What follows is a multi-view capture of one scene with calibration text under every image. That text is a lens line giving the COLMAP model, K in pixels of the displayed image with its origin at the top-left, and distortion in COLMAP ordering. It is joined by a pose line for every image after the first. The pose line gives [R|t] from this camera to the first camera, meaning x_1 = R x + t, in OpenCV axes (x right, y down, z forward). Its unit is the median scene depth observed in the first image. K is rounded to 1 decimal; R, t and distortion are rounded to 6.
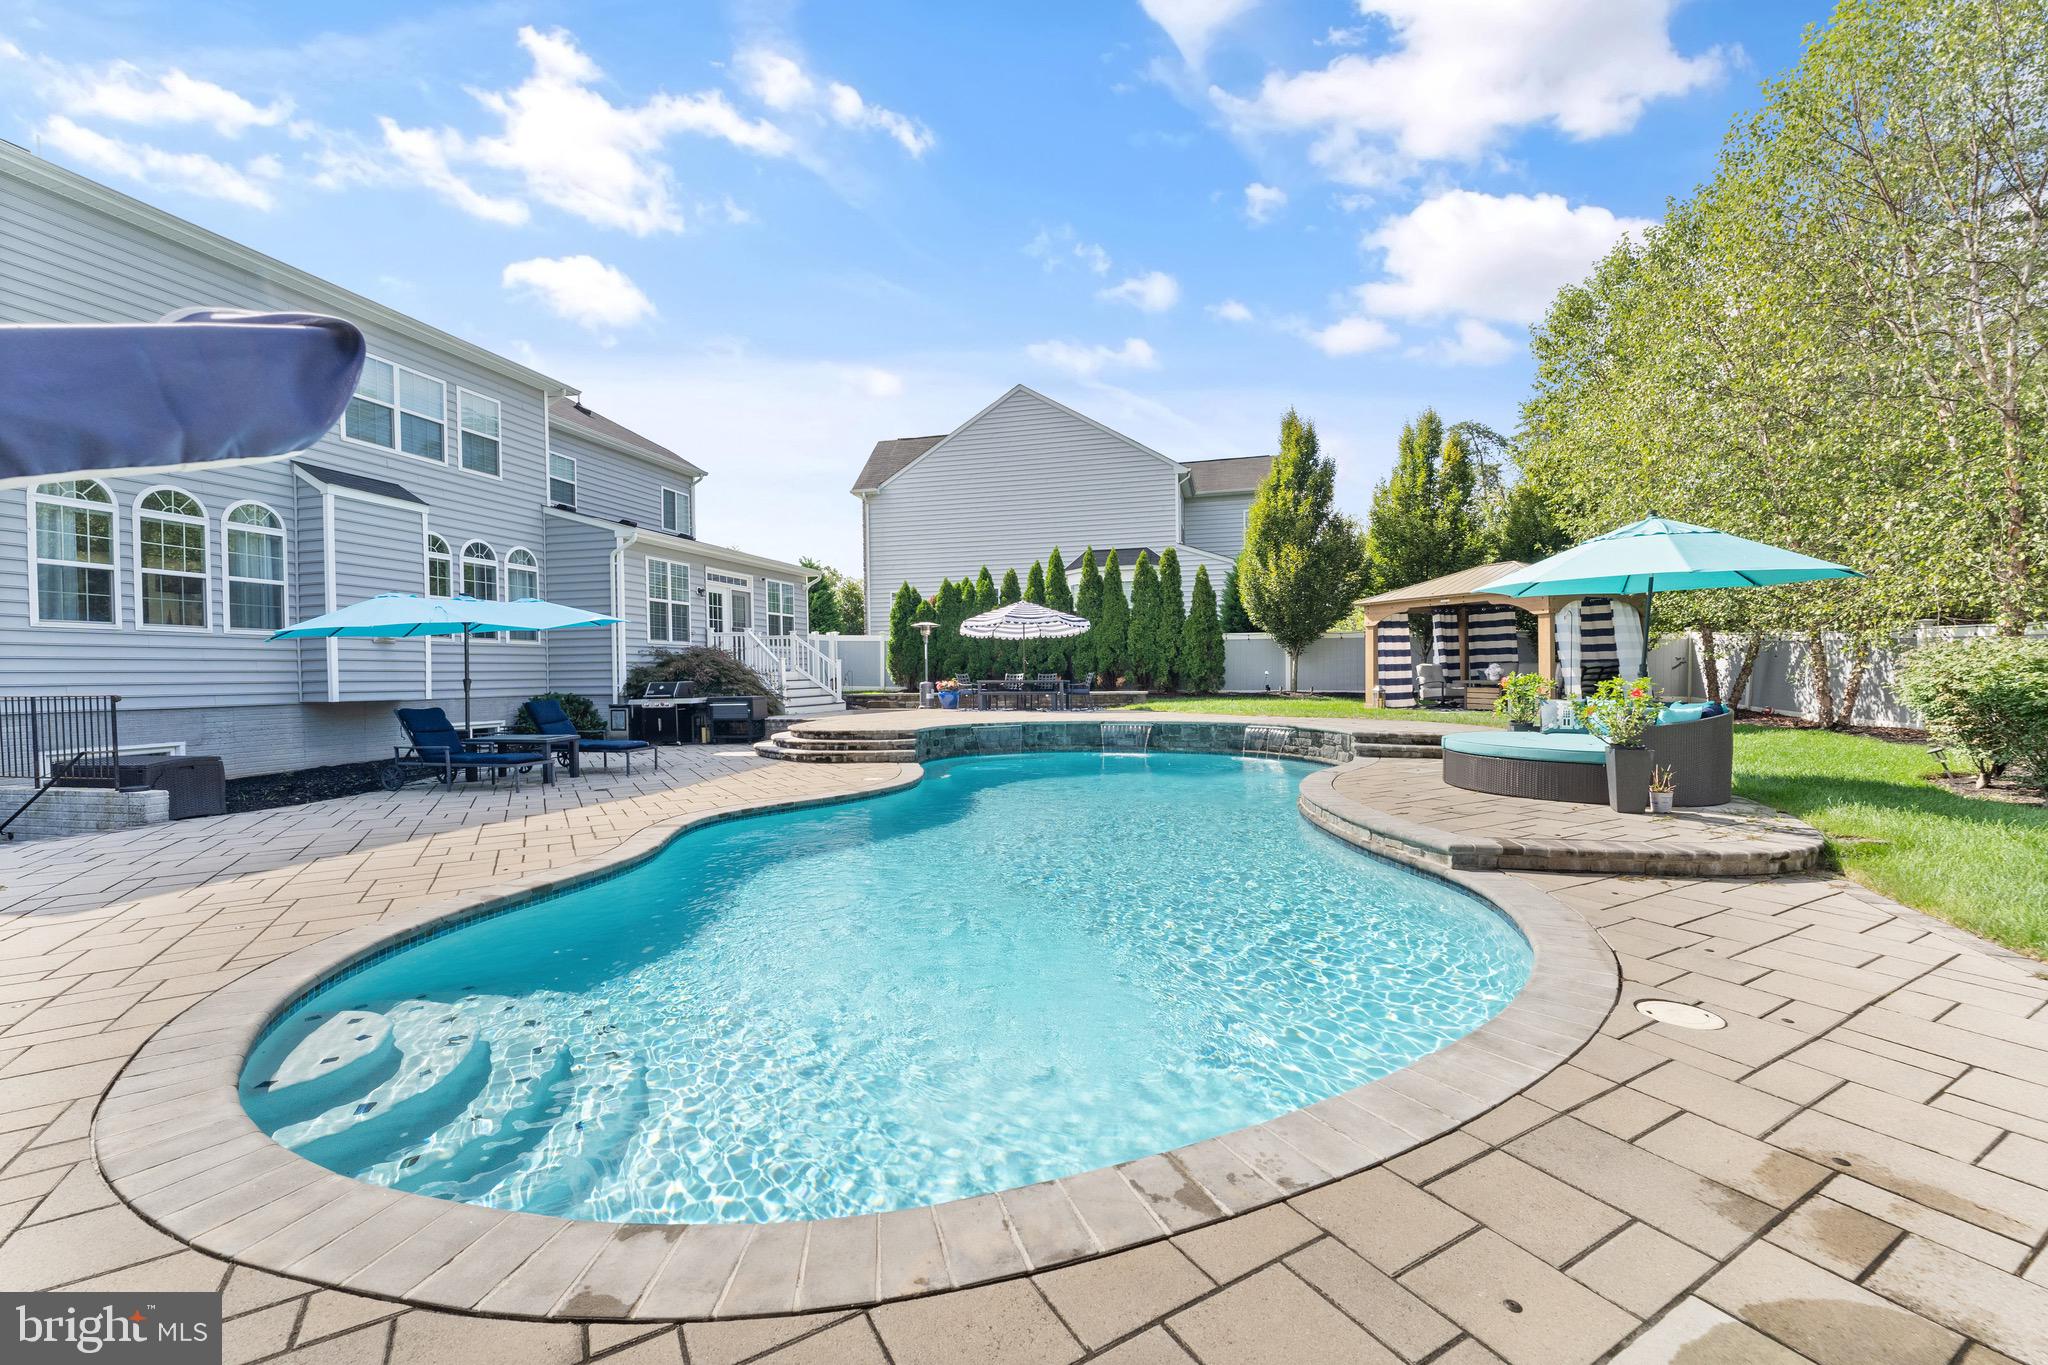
lens RADIAL K [[823.3, 0, 1014.6], [0, 823.3, 682.8], [0, 0, 1]] dist [0.000197, 0.000045]
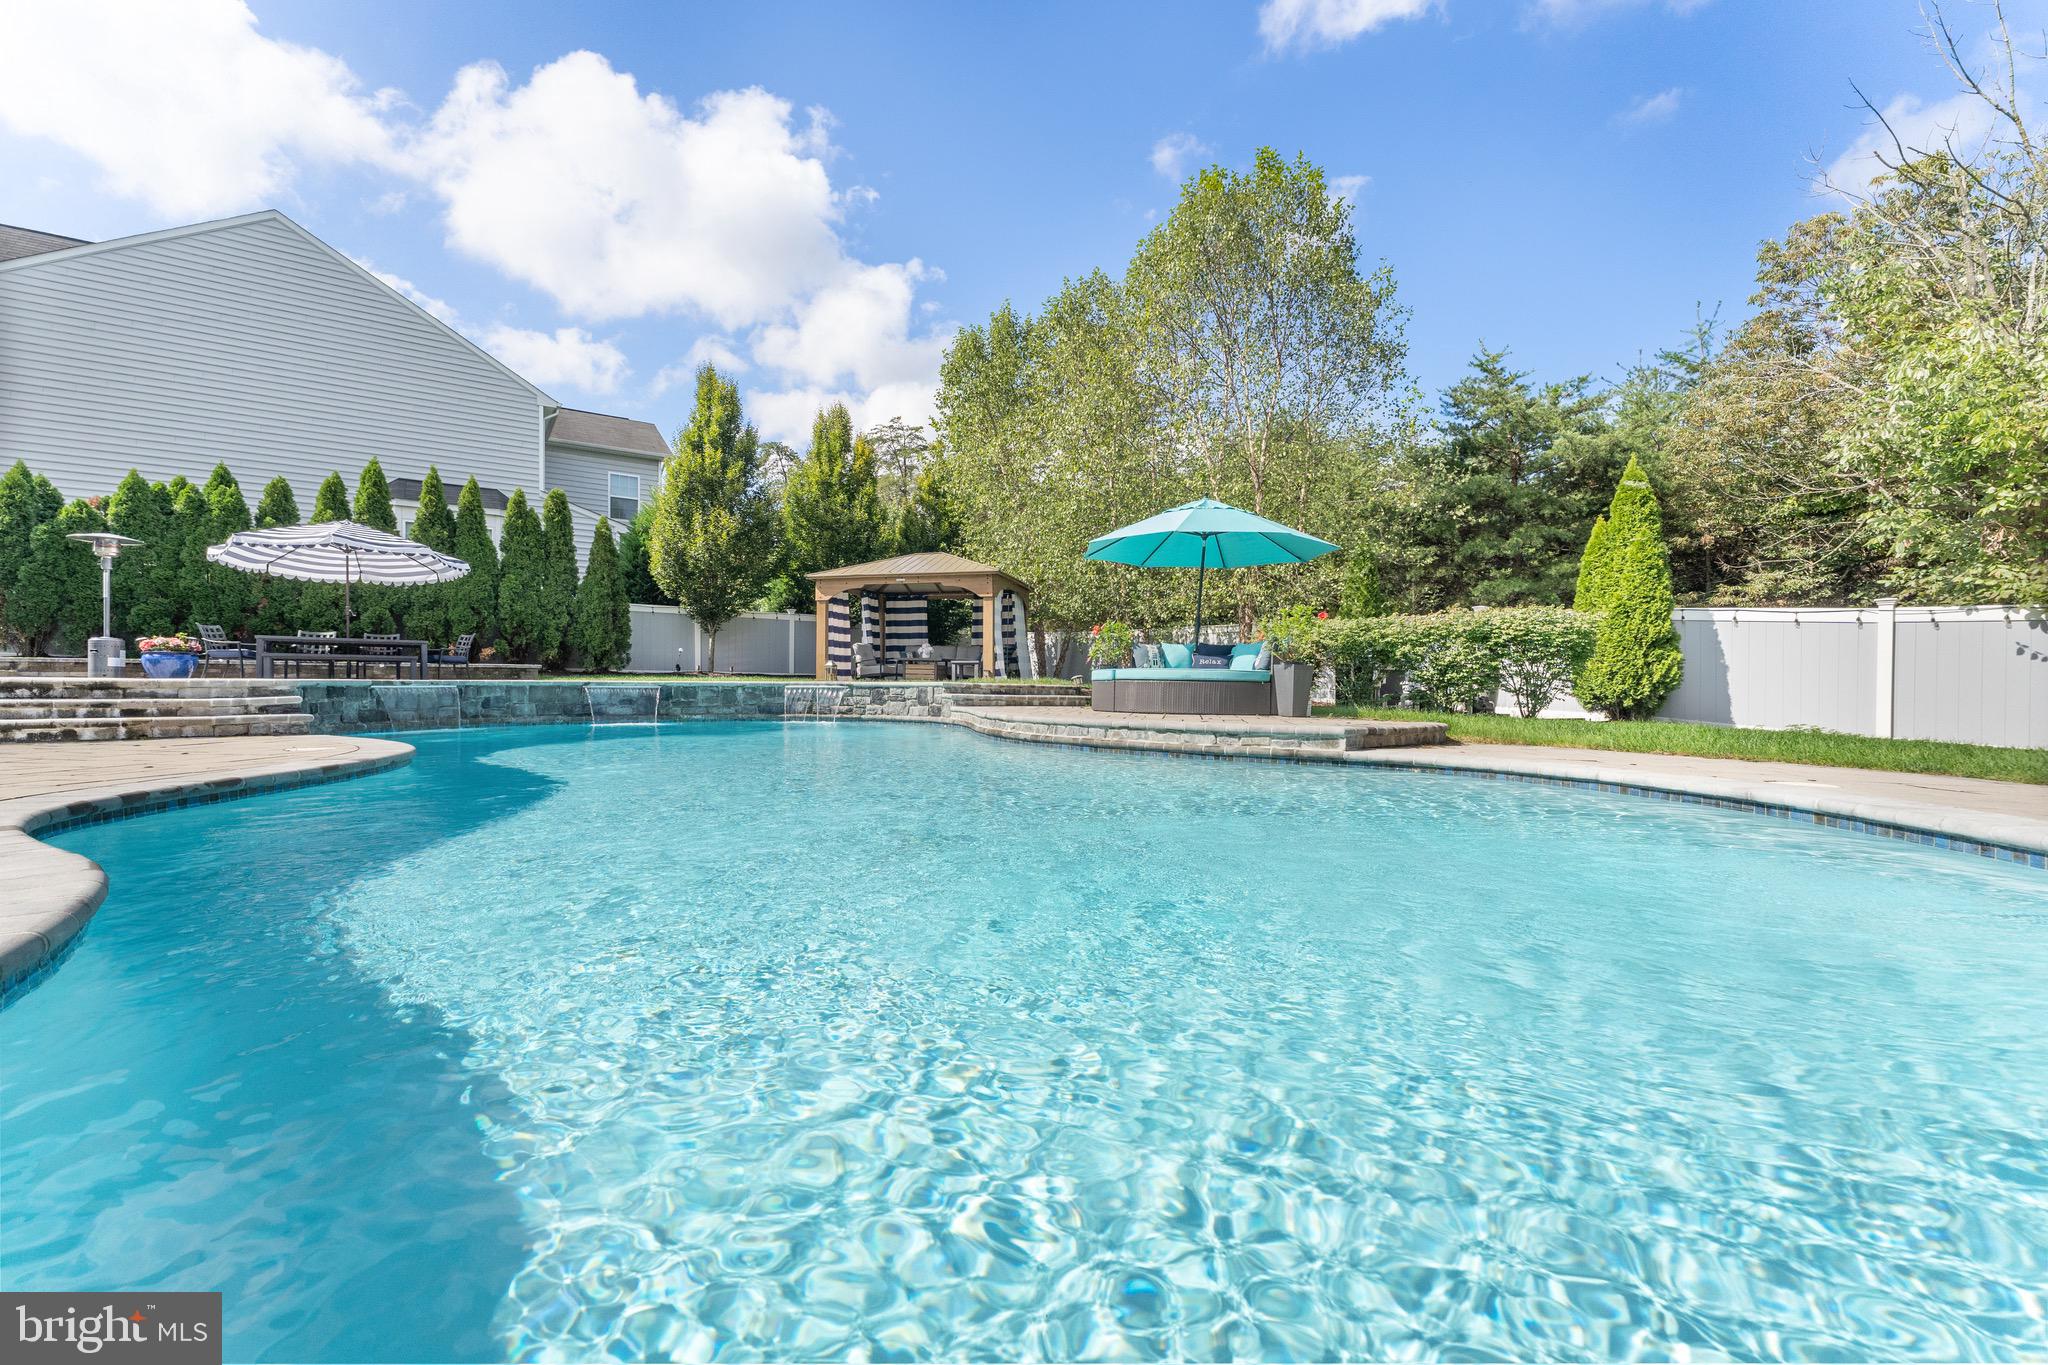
lens RADIAL K [[823.3, 0, 1014.6], [0, 823.3, 682.8], [0, 0, 1]] dist [0.000197, 0.000045]
pose [[0.653535, 0.019050, 0.756656, -0.142128], [-0.006195, 0.999784, -0.019820, 0.042249], [-0.756871, 0.008266, 0.653512, 0.163238]]
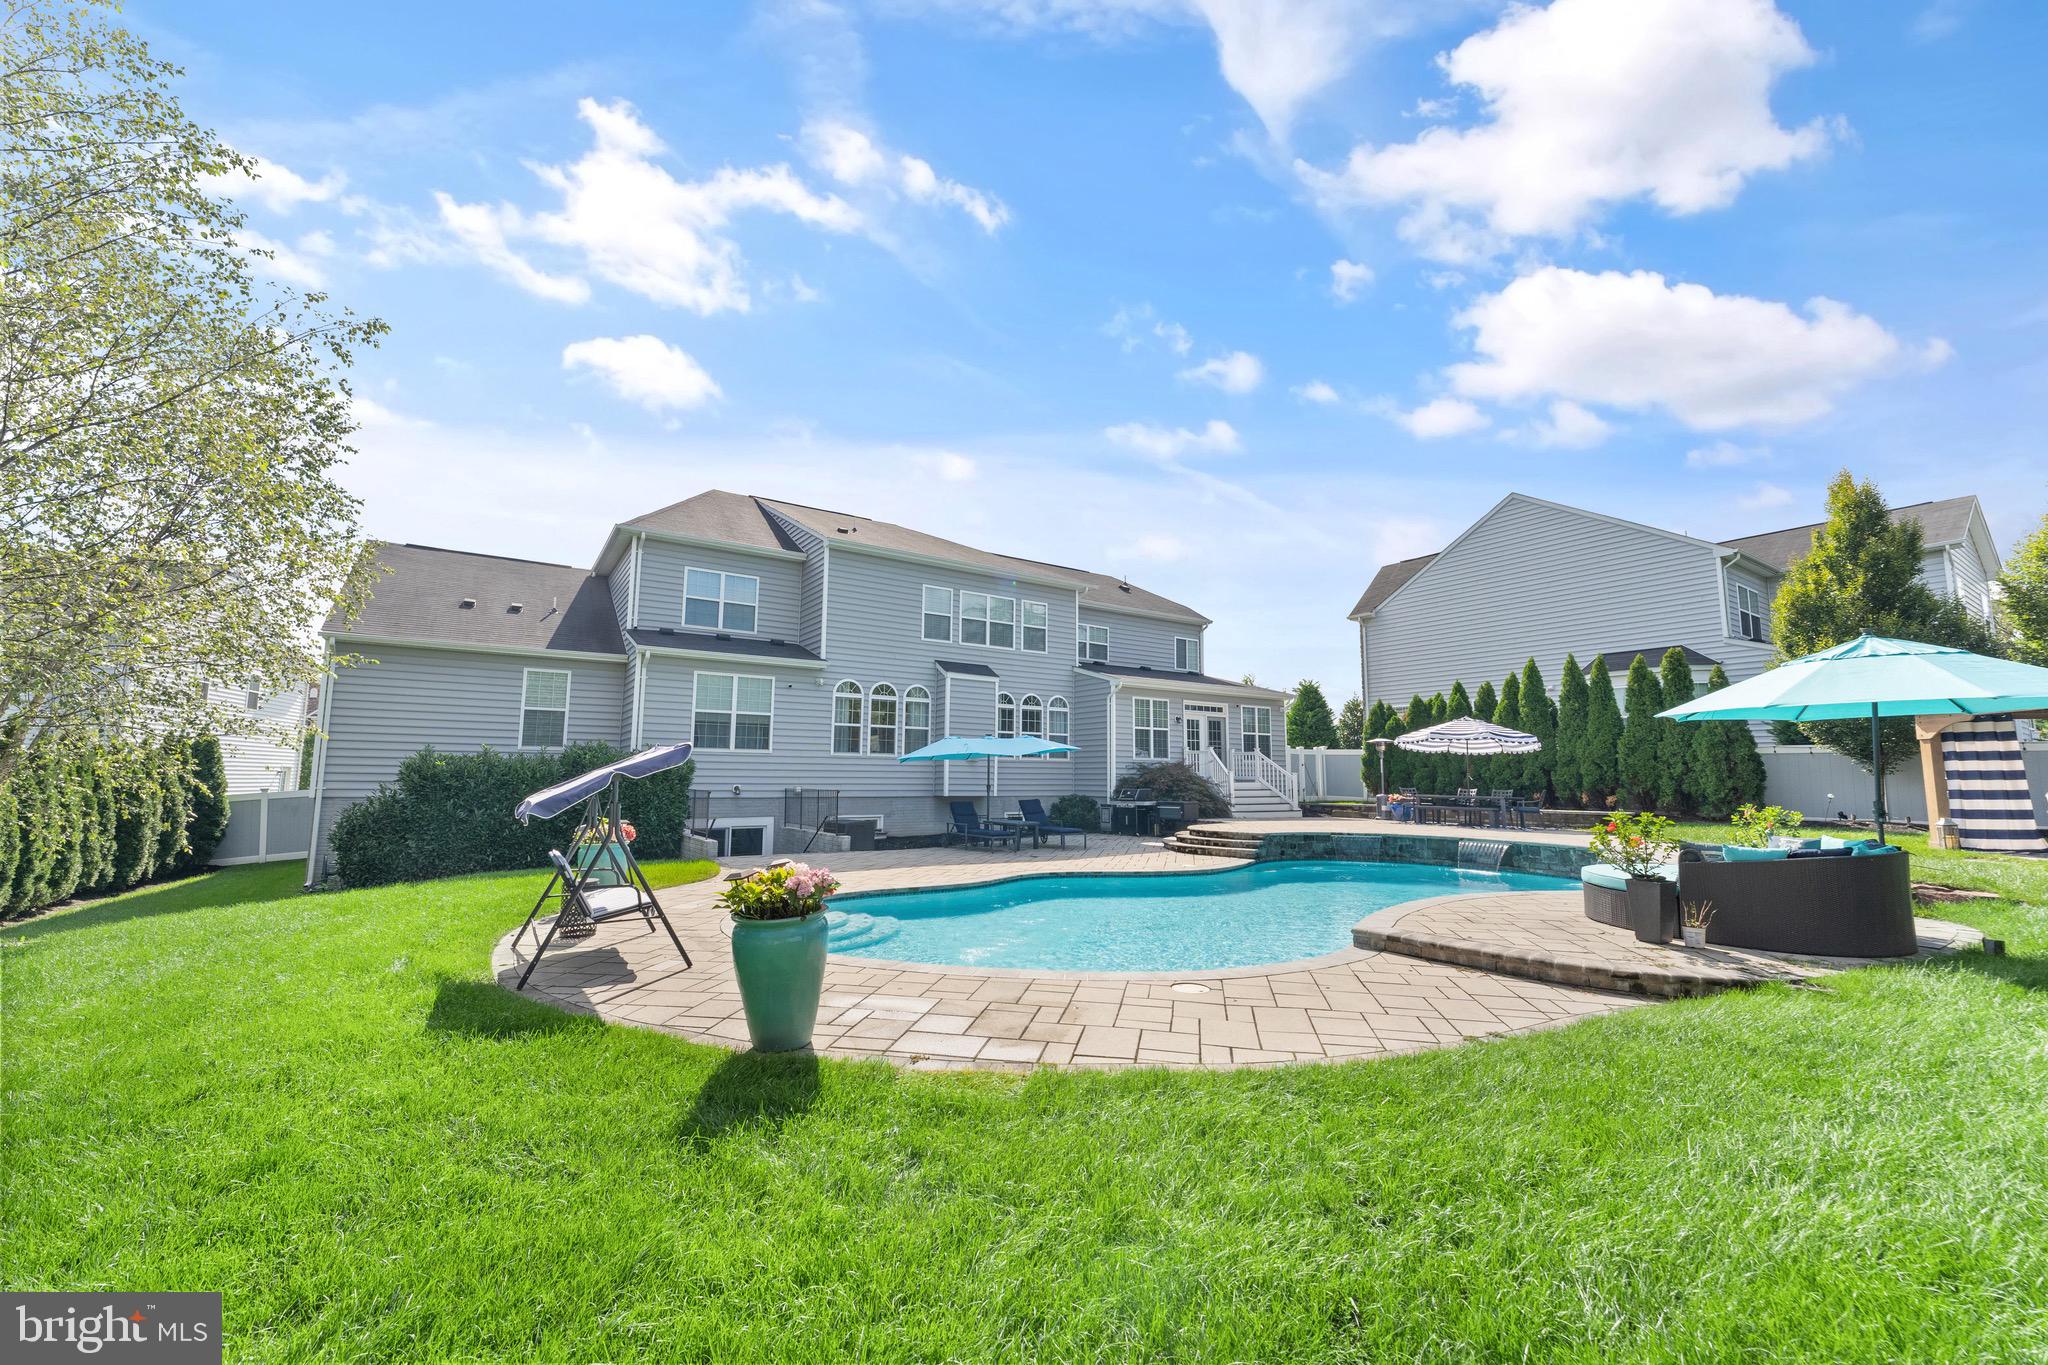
lens RADIAL K [[796.6, 0, 1024.0], [0, 796.6, 682.5], [0, 0, 1]] dist [-0.000405, -0.000048]
pose [[0.748374, -0.061996, -0.660373, 0.262728], [-0.024982, 0.992281, -0.121467, -0.008929], [0.662807, 0.107401, 0.741048, -0.101025]]
